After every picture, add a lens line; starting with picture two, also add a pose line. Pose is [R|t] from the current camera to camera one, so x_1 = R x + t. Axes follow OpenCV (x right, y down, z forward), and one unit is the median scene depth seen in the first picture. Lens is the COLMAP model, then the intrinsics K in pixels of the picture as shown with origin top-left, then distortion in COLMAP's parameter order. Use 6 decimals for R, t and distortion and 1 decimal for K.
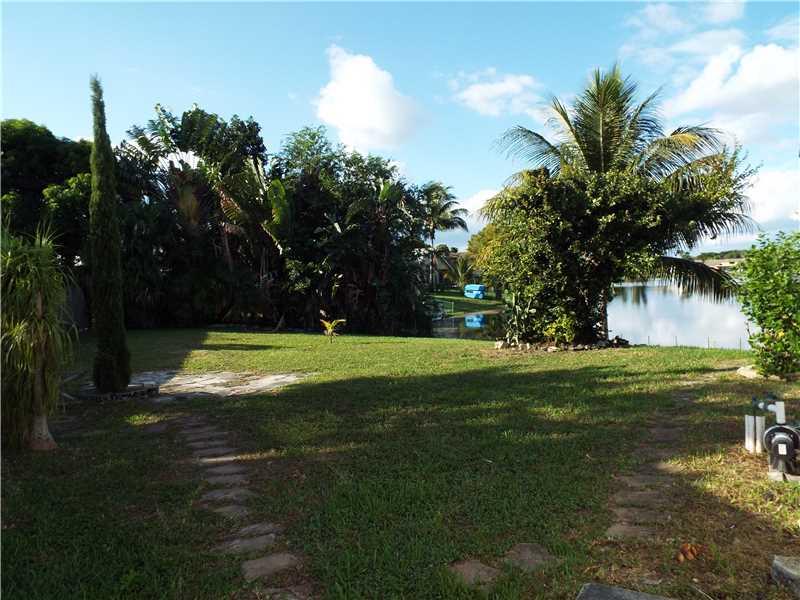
lens RADIAL K [[573.3, 0, 400.5], [0, 573.3, 296.8], [0, 0, 1]] dist [-0.011106, 0.009699]
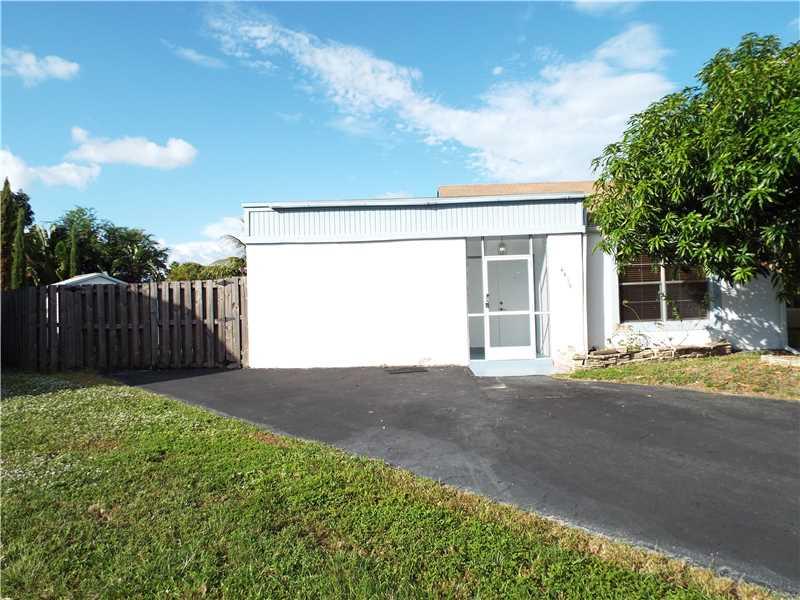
lens RADIAL K [[573.3, 0, 398.5], [0, 573.3, 297.5], [0, 0, 1]] dist [-0.011106, 0.009699]
pose [[0.857532, 0.012636, 0.514275, -0.377994], [0.018499, 0.998294, -0.055375, 0.073013], [-0.514097, 0.056999, 0.855836, -1.254123]]
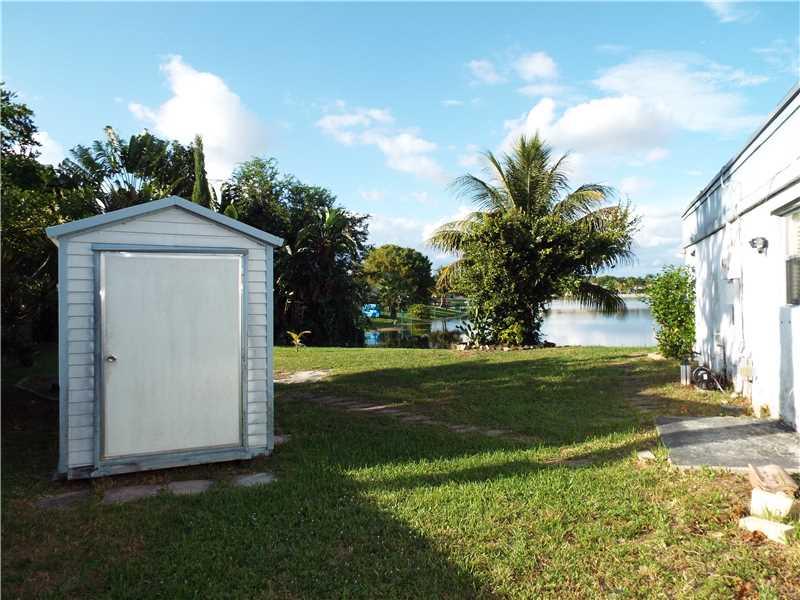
lens RADIAL K [[573.3, 0, 395.9], [0, 573.3, 302.2], [0, 0, 1]] dist [-0.011106, 0.009699]
pose [[0.977147, 0.006912, 0.212454, -0.234136], [-0.001139, 0.999627, -0.027283, 0.017486], [-0.212564, 0.026417, 0.976790, -0.209837]]
